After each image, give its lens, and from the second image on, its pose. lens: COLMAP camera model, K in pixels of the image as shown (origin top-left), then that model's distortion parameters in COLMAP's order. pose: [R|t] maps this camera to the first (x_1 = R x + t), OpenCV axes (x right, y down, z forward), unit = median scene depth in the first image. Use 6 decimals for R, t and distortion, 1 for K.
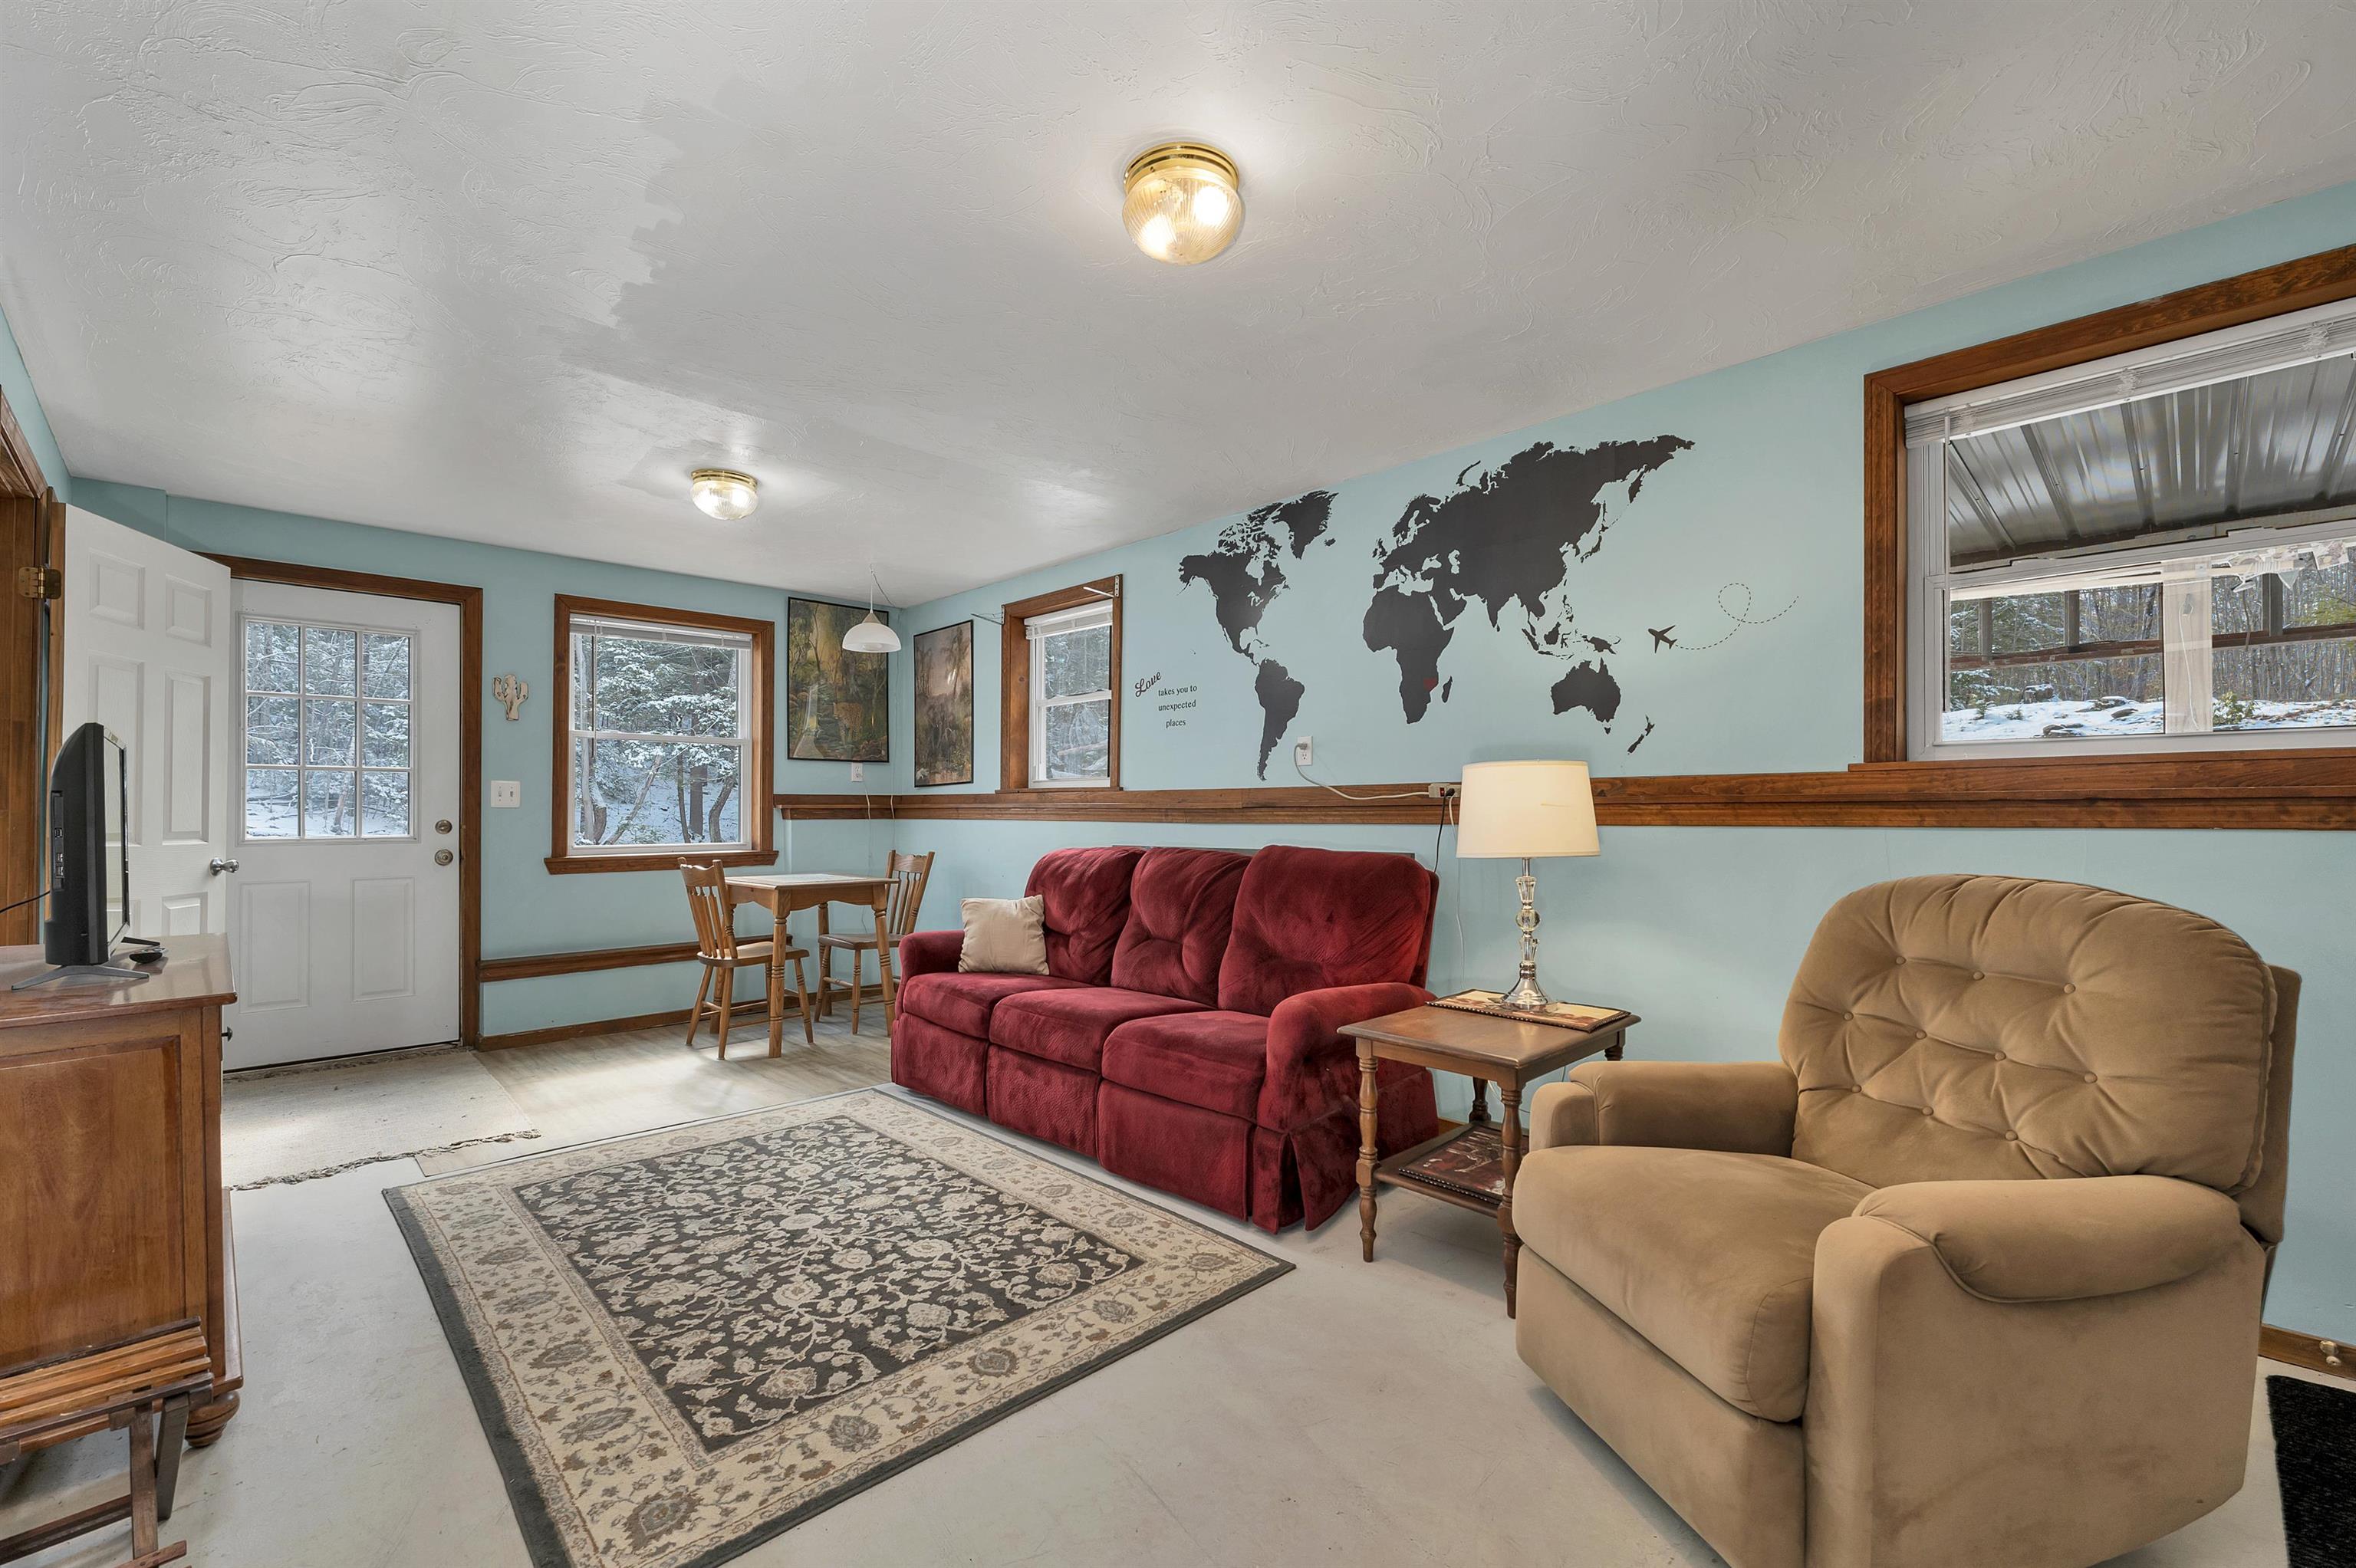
lens RADIAL K [[989.7, 0, 1148.8], [0, 989.7, 808.7], [0, 0, 1]] dist [-0.001760, -0.000250]
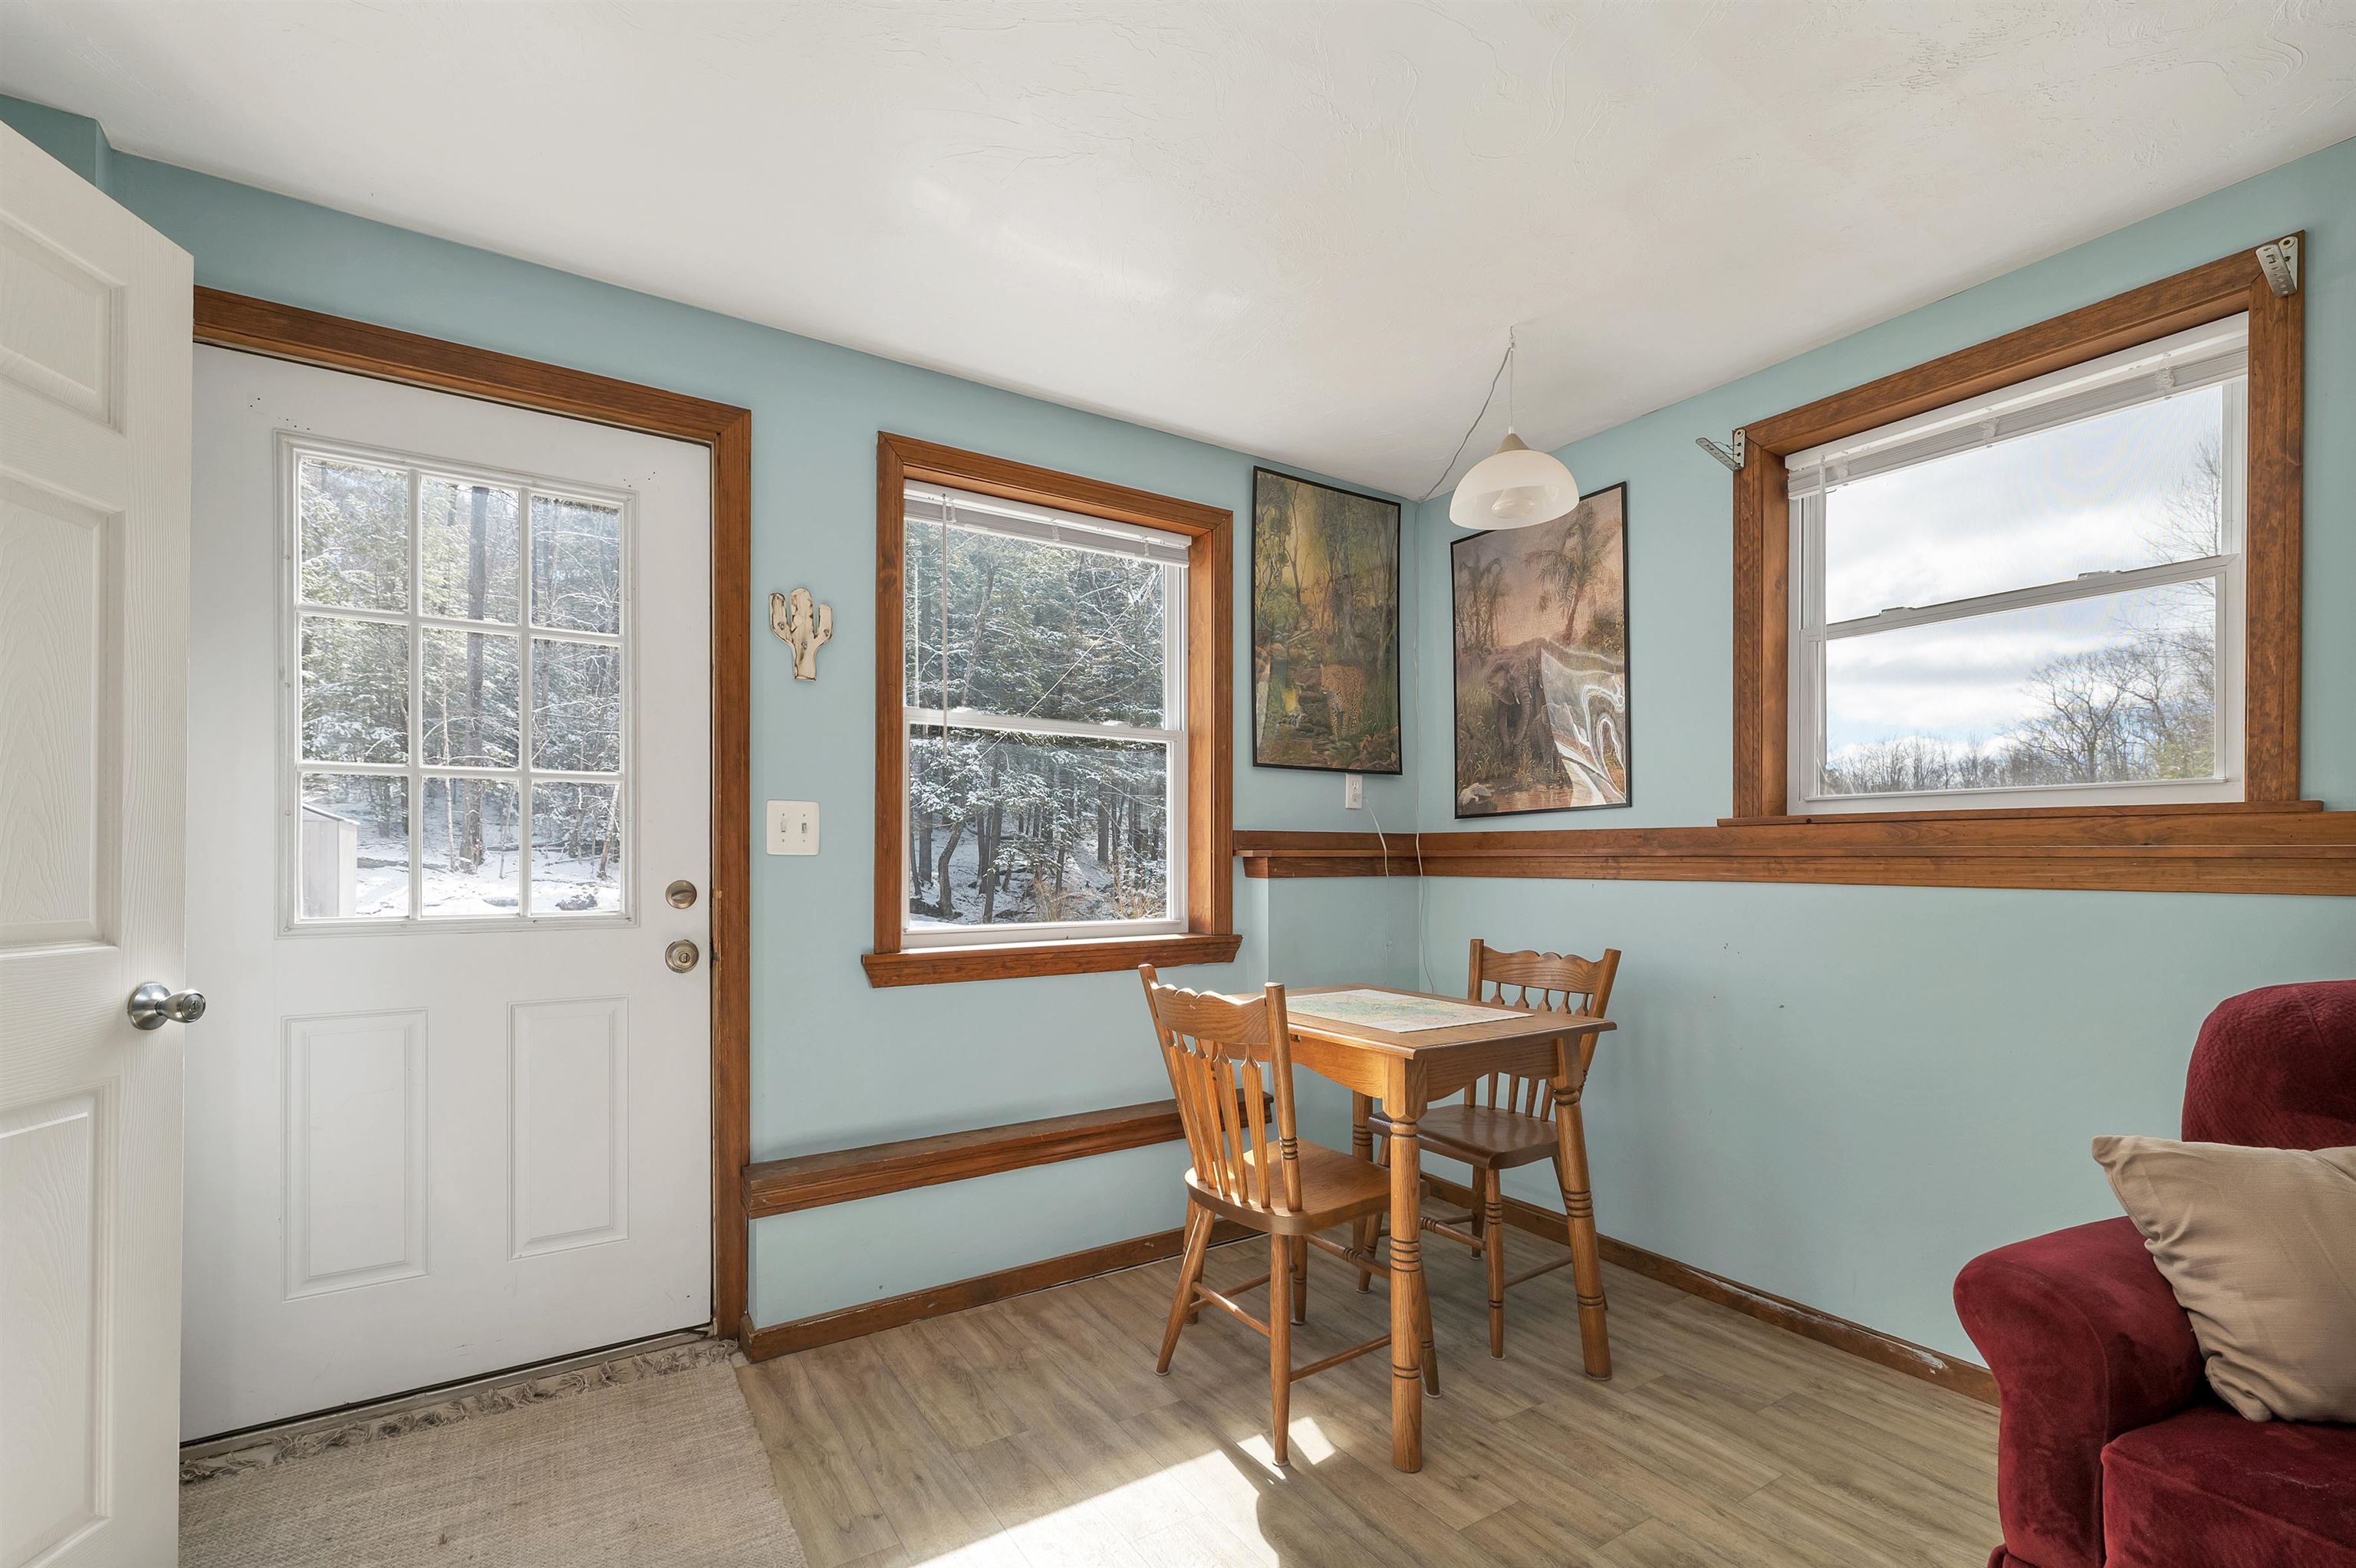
lens RADIAL K [[989.7, 0, 1138.7], [0, 989.7, 863.2], [0, 0, 1]] dist [-0.001760, -0.000250]
pose [[0.980255, 0.003022, -0.197717, -0.407253], [-0.001573, 0.999971, 0.007484, -0.001058], [0.197733, -0.007025, 0.980231, 0.583049]]
